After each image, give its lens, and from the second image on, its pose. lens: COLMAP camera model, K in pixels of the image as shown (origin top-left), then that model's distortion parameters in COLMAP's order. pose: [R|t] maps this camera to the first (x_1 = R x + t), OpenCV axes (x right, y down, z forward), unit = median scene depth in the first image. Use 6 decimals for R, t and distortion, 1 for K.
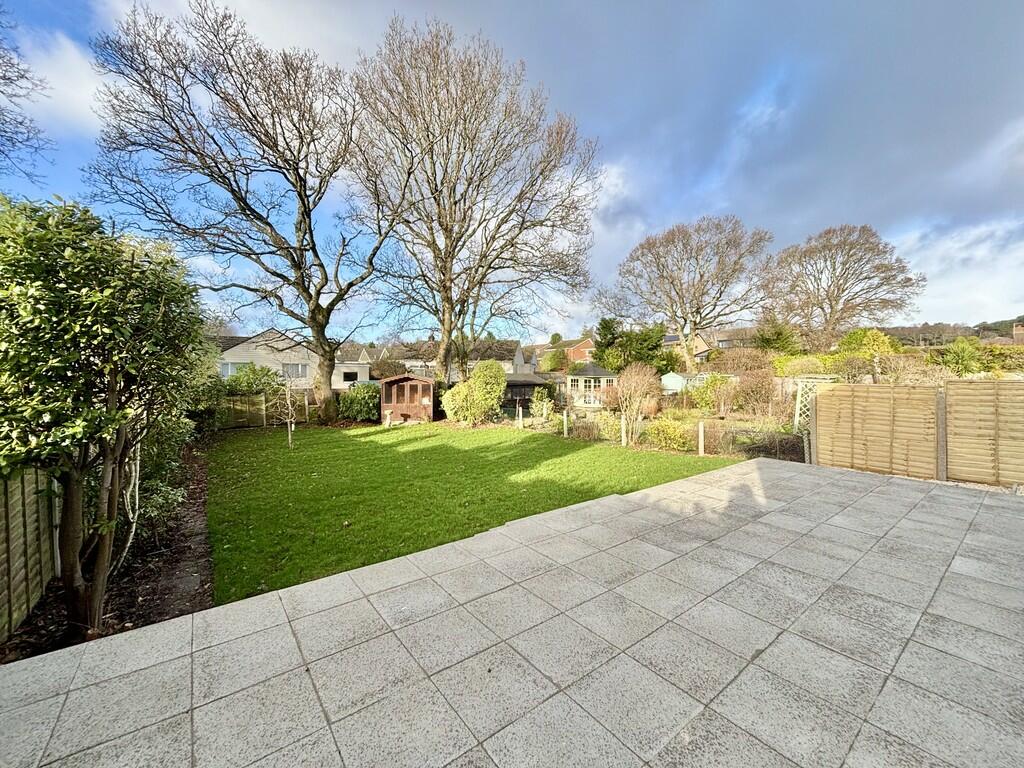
lens RADIAL K [[412.7, 0, 511.2], [0, 412.7, 389.3], [0, 0, 1]] dist [0.002409, -0.000873]
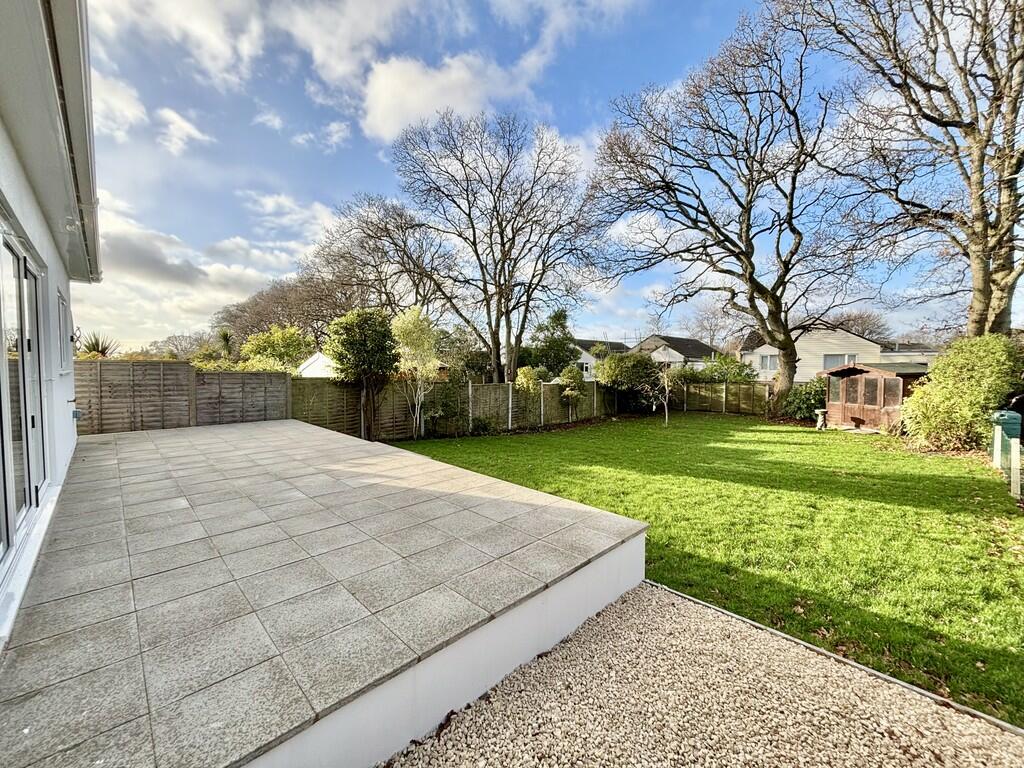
lens RADIAL K [[412.7, 0, 512.7], [0, 412.7, 389.4], [0, 0, 1]] dist [0.002409, -0.000873]
pose [[0.117151, 0.053311, -0.991682, 0.415578], [-0.041113, 0.997962, 0.048792, -0.001772], [0.992263, 0.035055, 0.119105, 0.314872]]
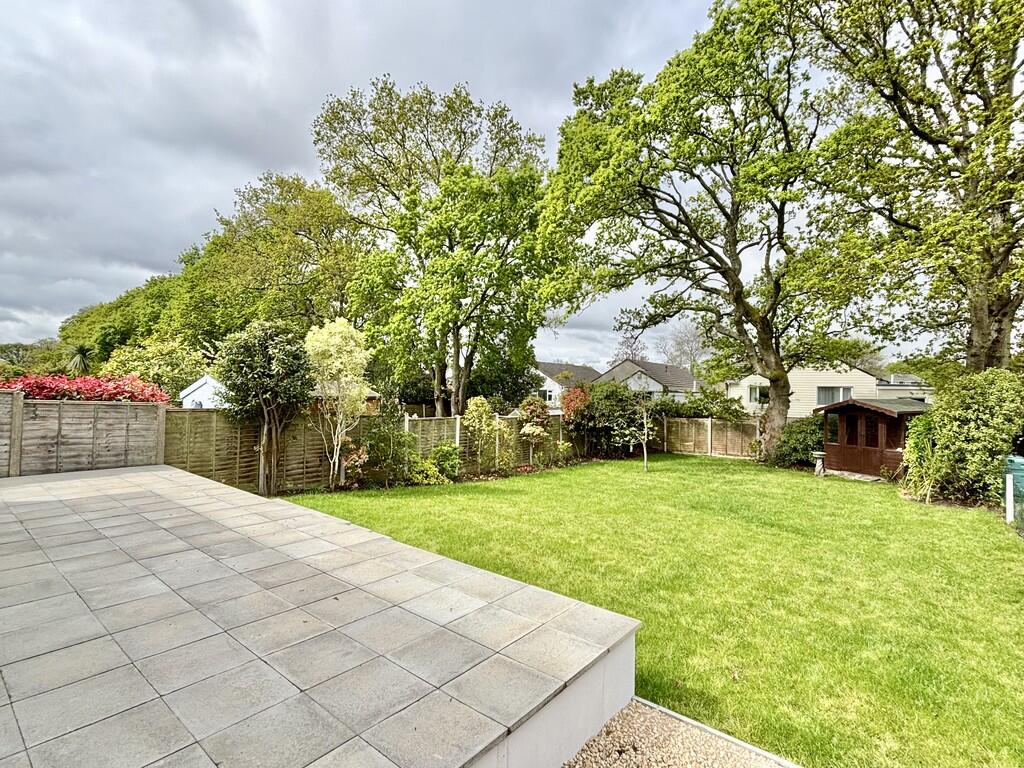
lens RADIAL K [[499.5, 0, 513.6], [0, 499.5, 392.7], [0, 0, 1]] dist [-0.003496, 0.003710]
pose [[0.221001, 0.000896, -0.975273, 0.398832], [-0.055328, 0.998401, -0.011621, -0.008793], [0.973703, 0.056528, 0.220697, 0.315459]]
